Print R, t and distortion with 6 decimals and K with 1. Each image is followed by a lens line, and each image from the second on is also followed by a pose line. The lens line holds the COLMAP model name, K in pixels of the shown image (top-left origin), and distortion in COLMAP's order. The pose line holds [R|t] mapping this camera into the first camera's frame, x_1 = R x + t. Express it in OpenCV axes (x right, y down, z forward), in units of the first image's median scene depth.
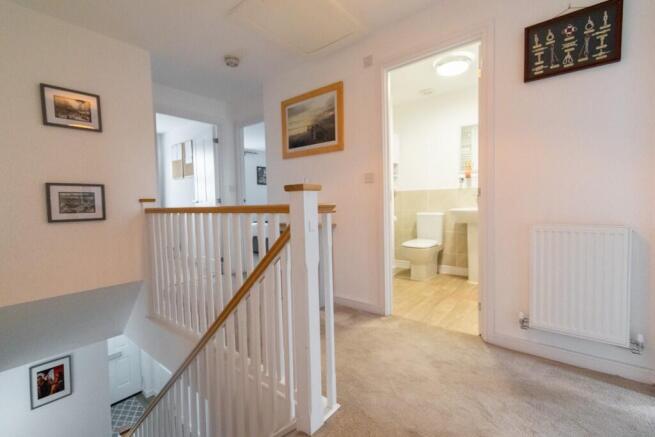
lens RADIAL K [[288.5, 0, 328.4], [0, 288.5, 215.7], [0, 0, 1]] dist [0.003048, 0.000182]
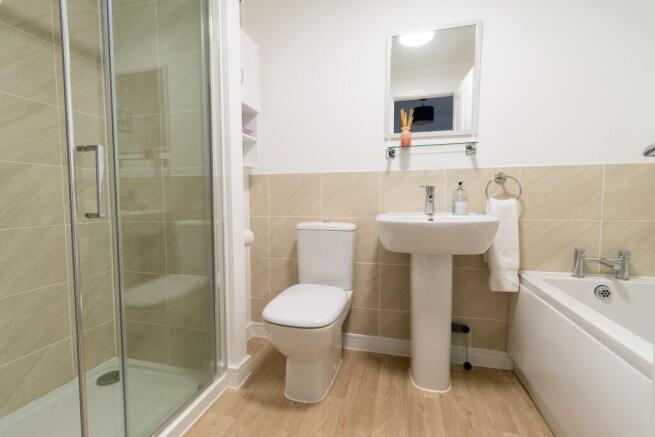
lens RADIAL K [[288.5, 0, 328.4], [0, 288.5, 215.7], [0, 0, 1]] dist [0.003048, 0.000182]
pose [[0.911643, -0.007434, 0.410915, 0.172985], [0.003576, 0.999942, 0.010158, -0.027637], [-0.410967, -0.007791, 0.911617, 0.598803]]
